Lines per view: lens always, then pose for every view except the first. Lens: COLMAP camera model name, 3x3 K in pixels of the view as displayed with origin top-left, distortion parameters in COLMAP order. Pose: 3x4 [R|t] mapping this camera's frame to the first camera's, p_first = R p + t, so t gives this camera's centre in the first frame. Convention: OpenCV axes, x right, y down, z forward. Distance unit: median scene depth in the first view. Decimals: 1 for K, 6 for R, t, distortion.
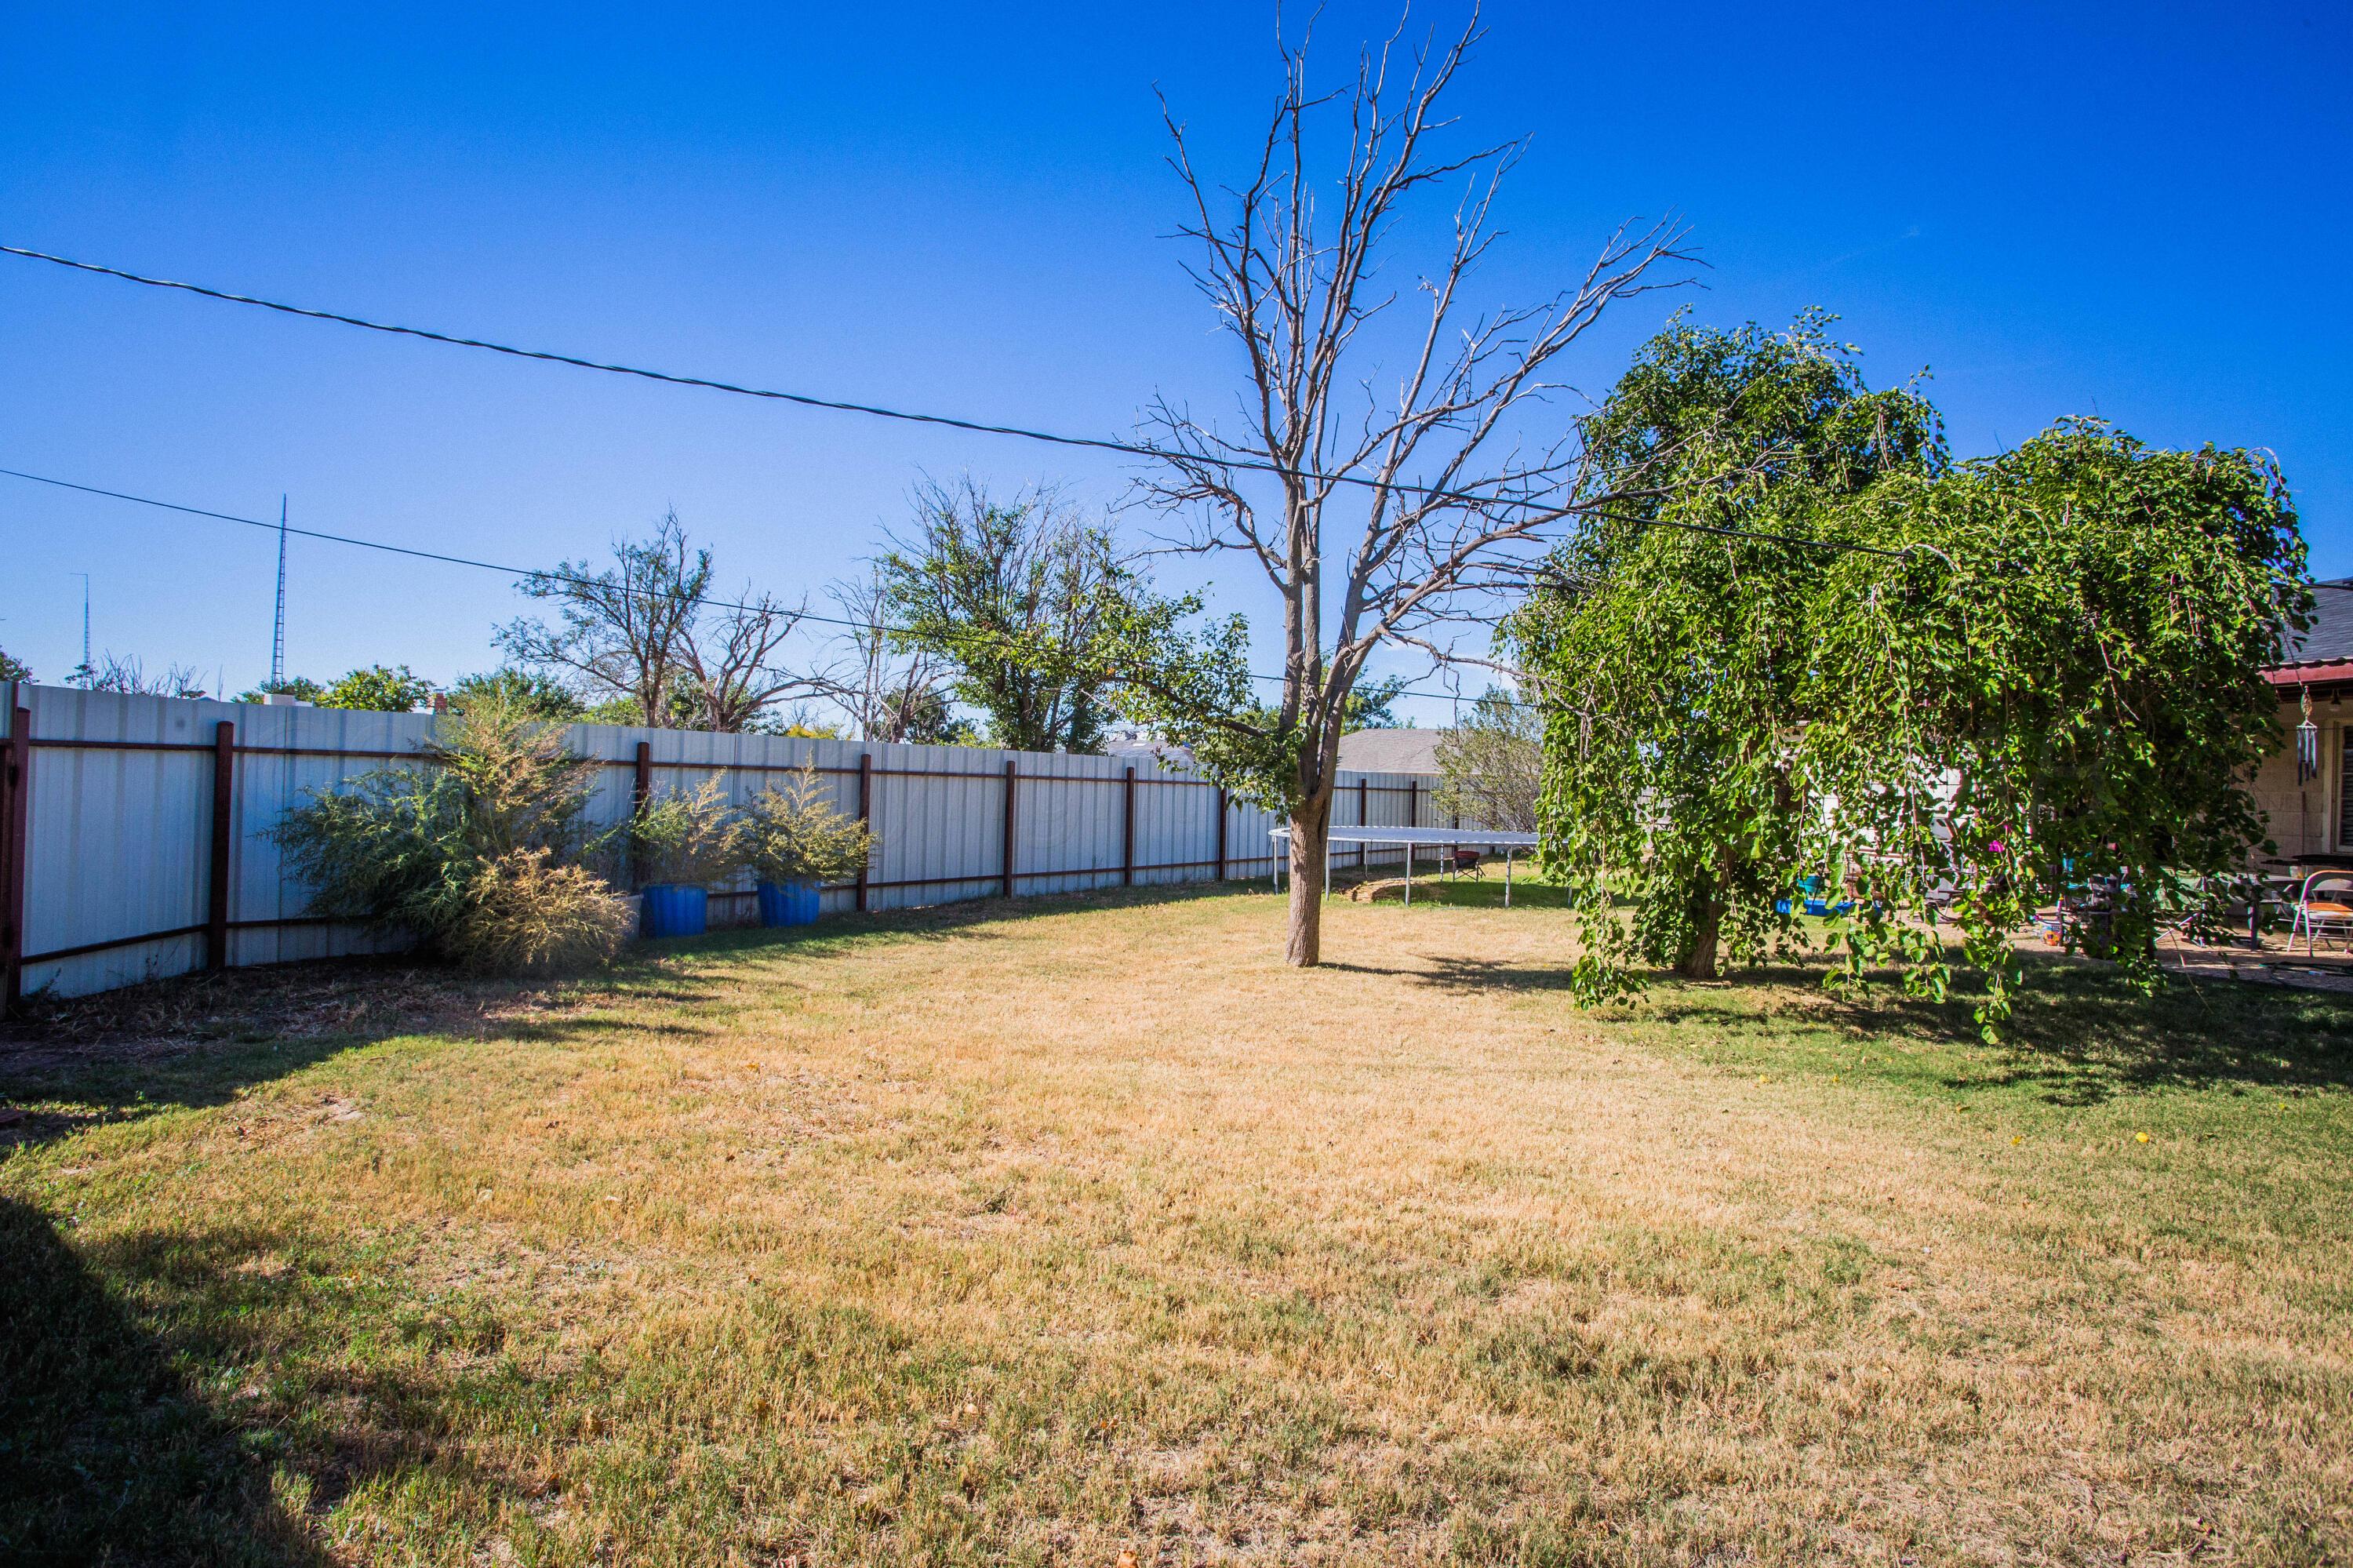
lens RADIAL K [[1218.1, 0, 1137.0], [0, 1218.1, 727.4], [0, 0, 1]] dist [-0.032781, 0.030269]
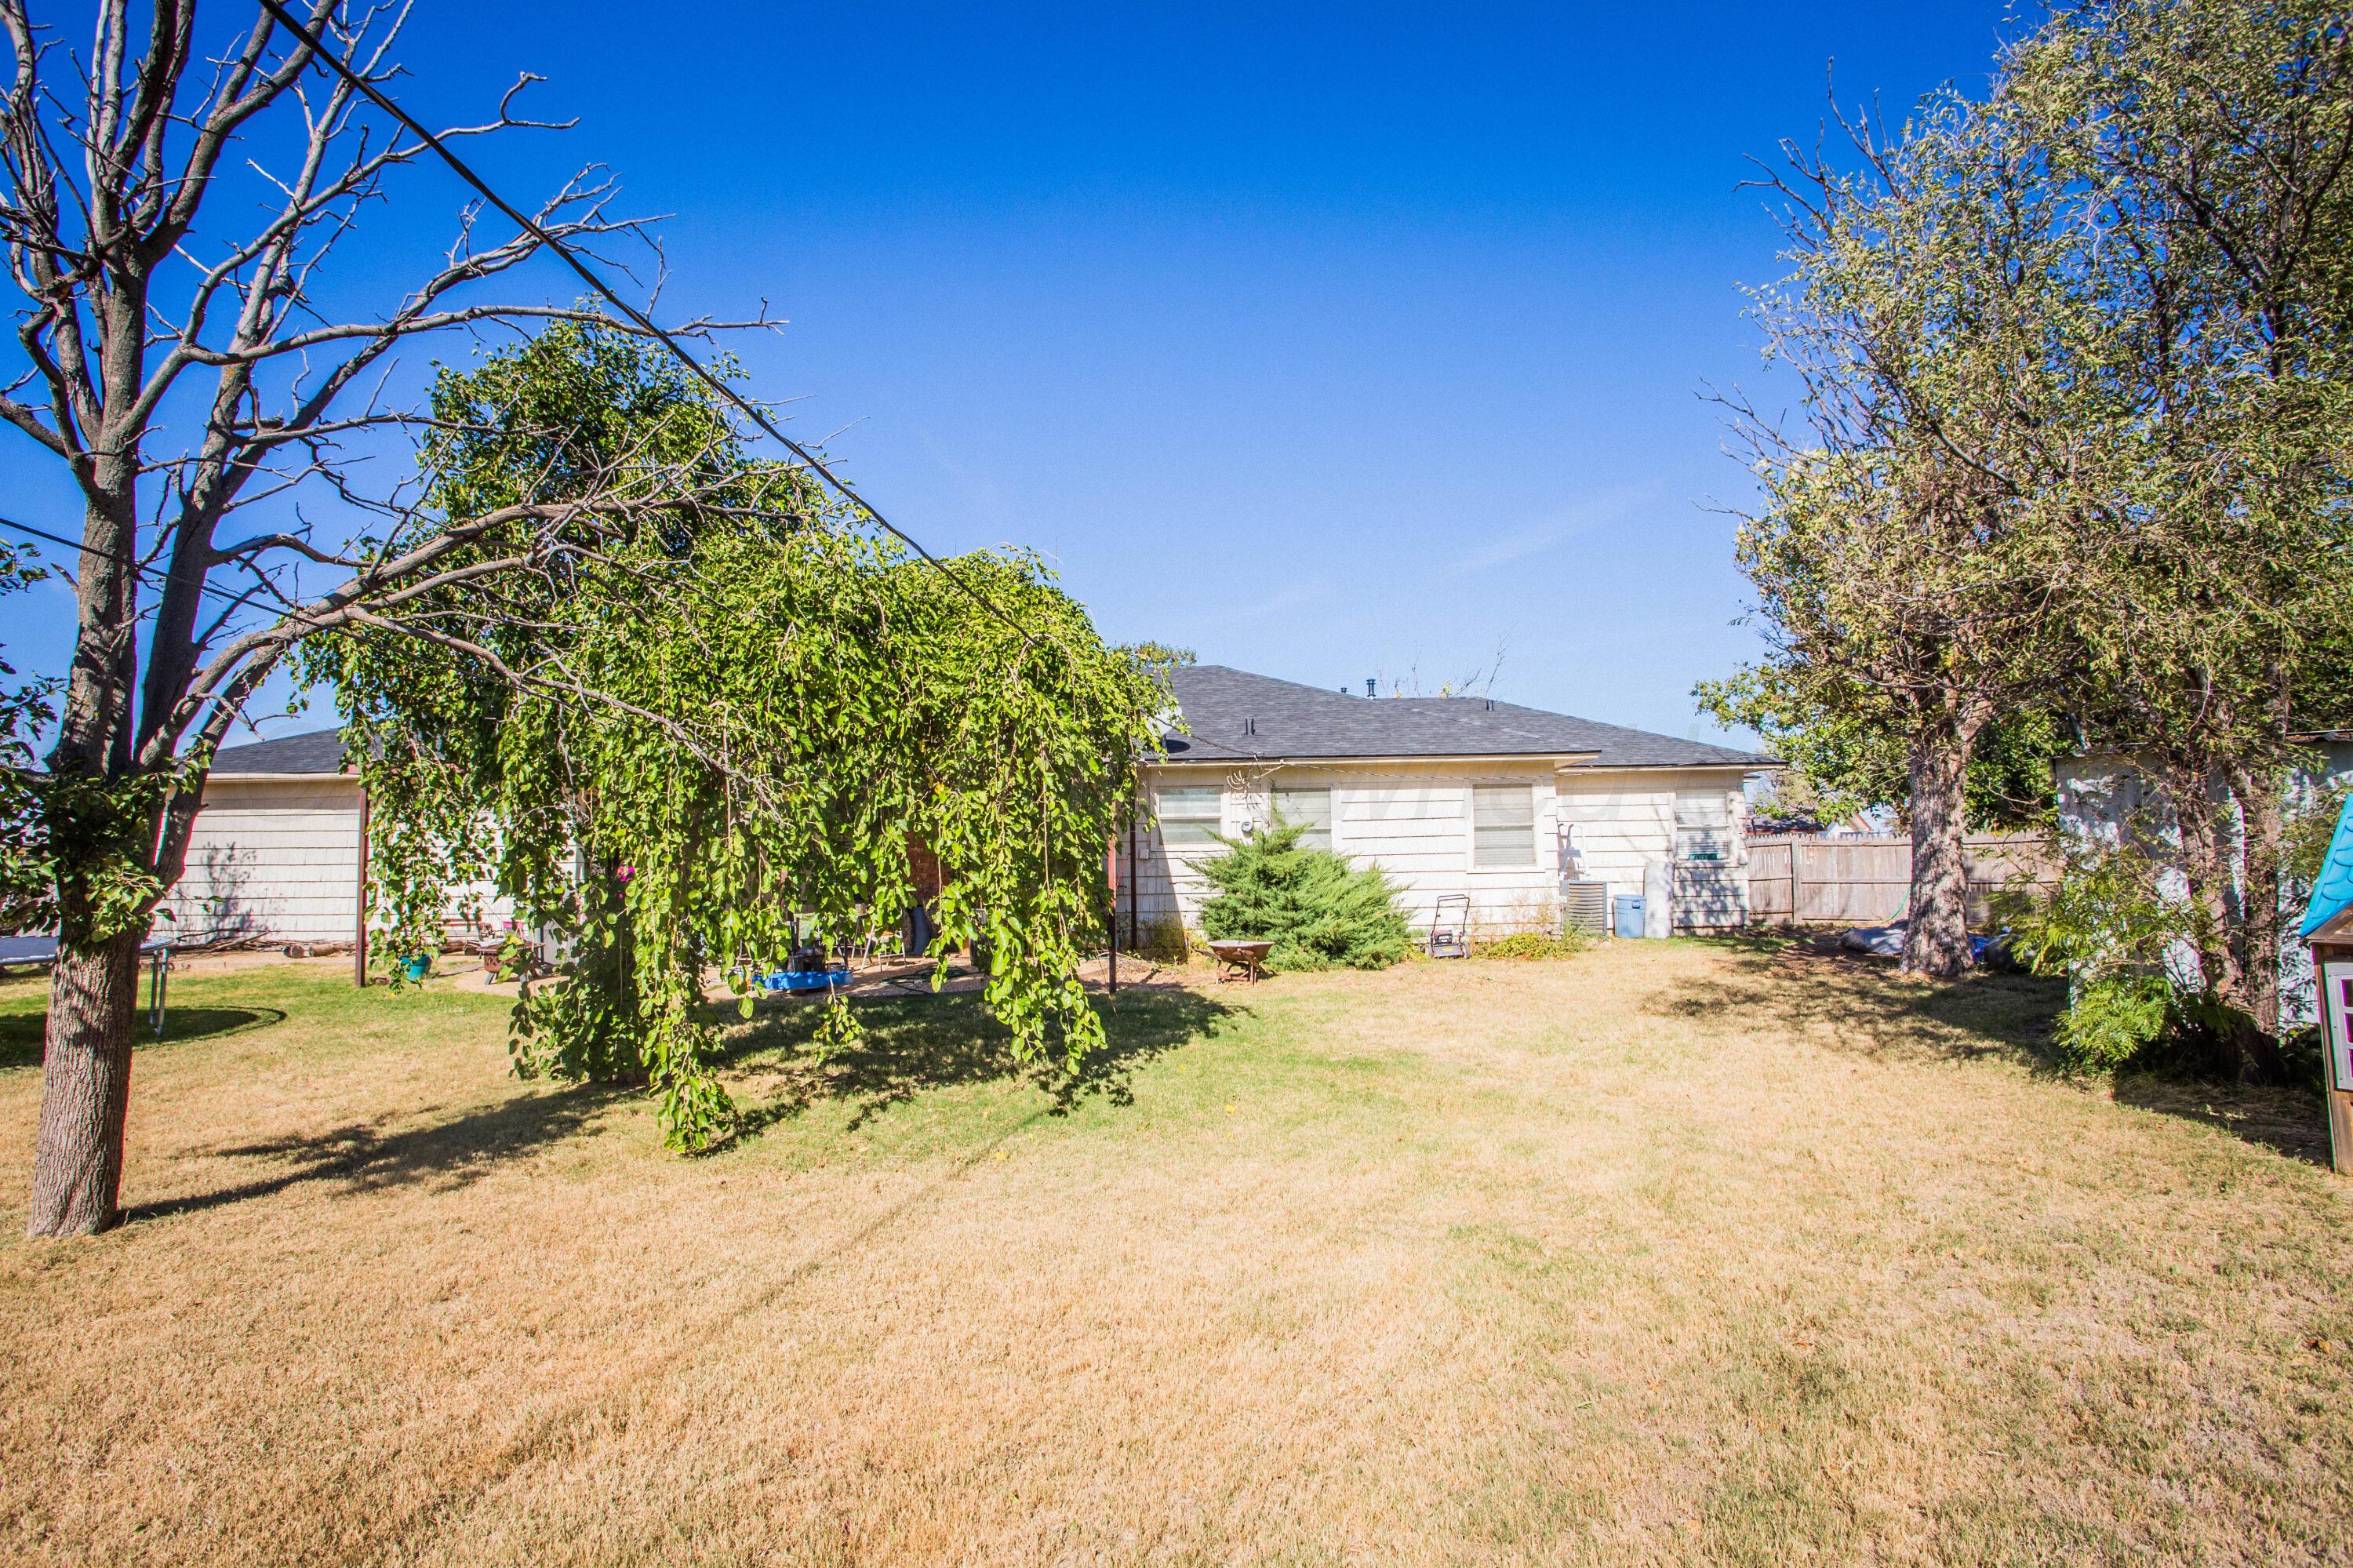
lens RADIAL K [[1201.5, 0, 1178.0], [0, 1201.5, 746.0], [0, 0, 1]] dist [-0.049217, 0.035571]
pose [[0.215400, 0.060490, 0.974651, -0.265702], [-0.026104, 0.998080, -0.056175, 0.008012], [-0.976177, -0.013342, 0.216565, 0.443420]]
